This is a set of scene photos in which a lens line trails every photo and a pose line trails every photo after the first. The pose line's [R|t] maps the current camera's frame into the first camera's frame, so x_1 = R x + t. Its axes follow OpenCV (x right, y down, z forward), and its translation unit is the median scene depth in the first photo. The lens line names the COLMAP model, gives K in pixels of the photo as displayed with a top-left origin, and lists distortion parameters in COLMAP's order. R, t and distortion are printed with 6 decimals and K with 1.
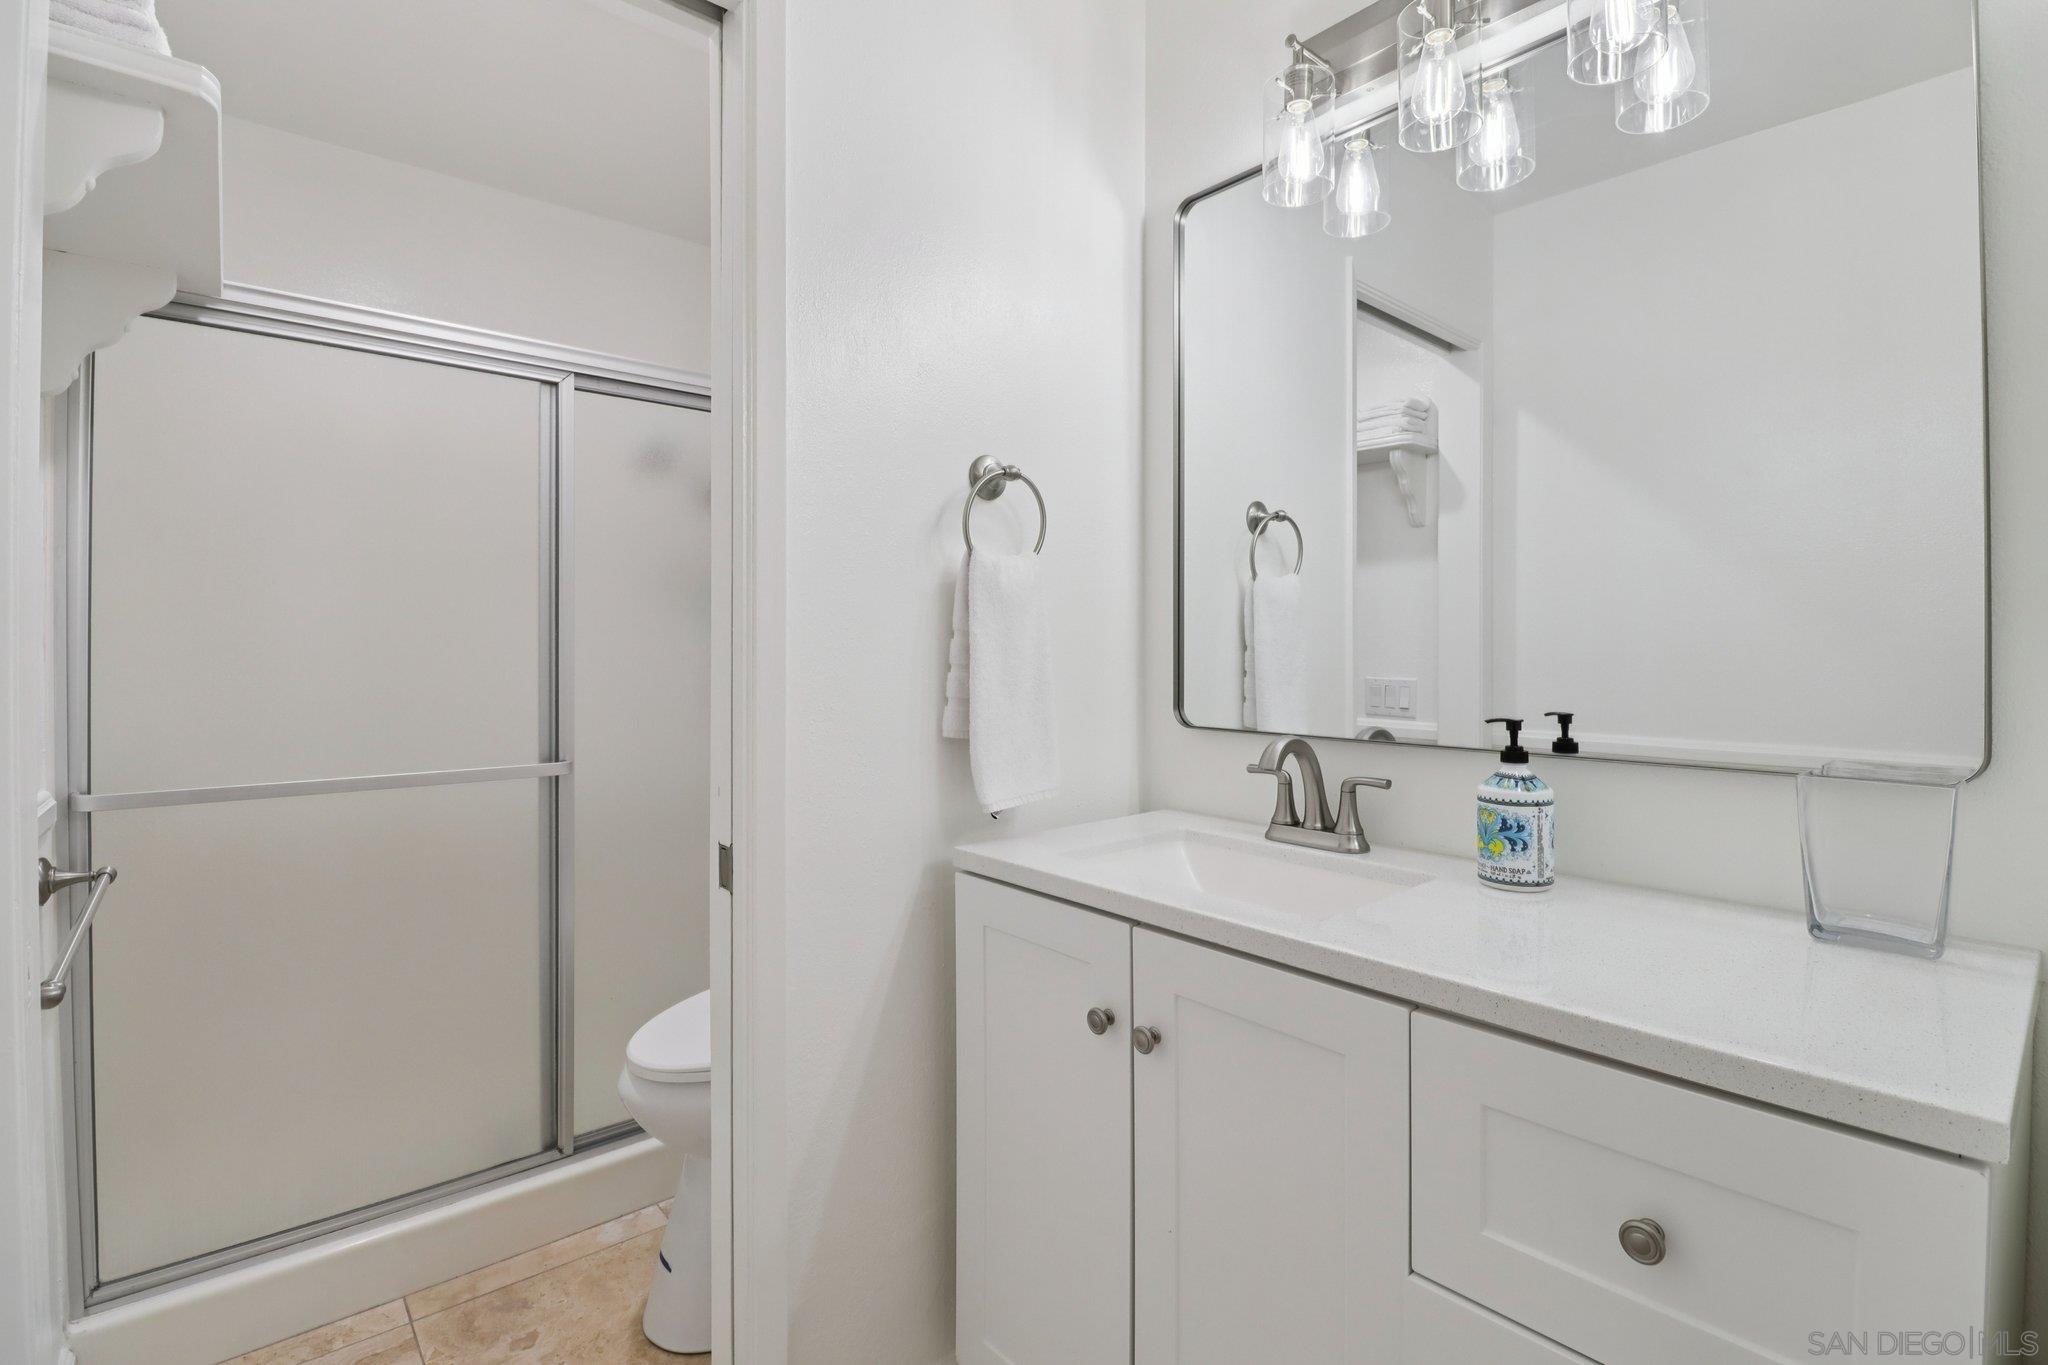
lens RADIAL K [[957.1, 0, 1024.1], [0, 957.1, 667.6], [0, 0, 1]] dist [-0.007800, -0.005520]
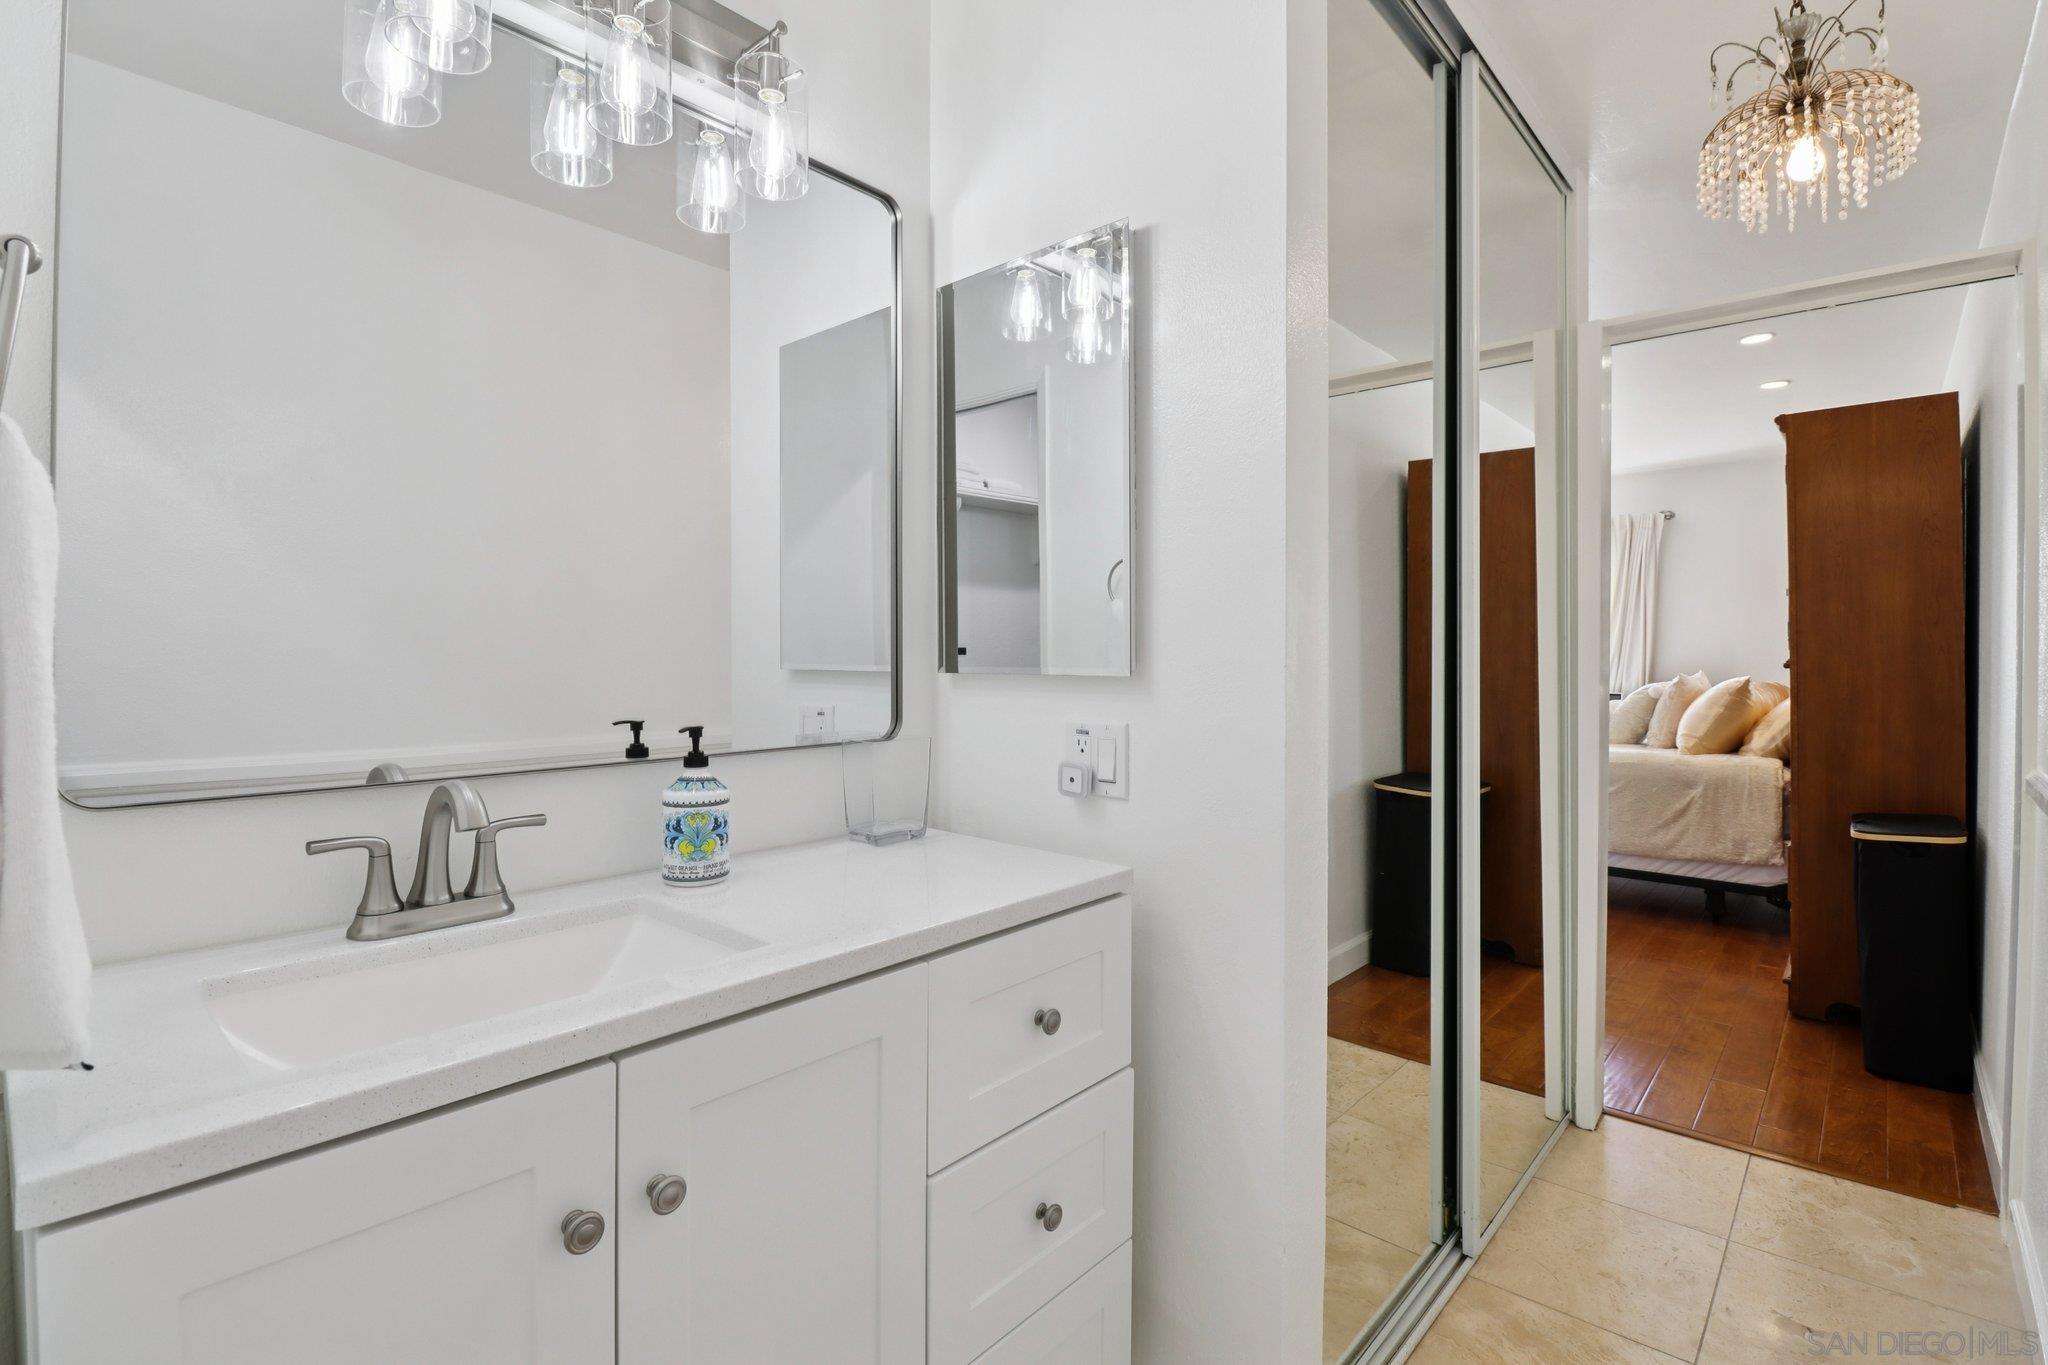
lens RADIAL K [[957.1, 0, 1022.5], [0, 957.1, 667.9], [0, 0, 1]] dist [-0.007800, -0.005520]
pose [[-0.146164, -0.011548, 0.989193, -0.600060], [0.019480, 0.999704, 0.014549, -0.020228], [-0.989069, 0.021396, -0.145896, 0.783963]]
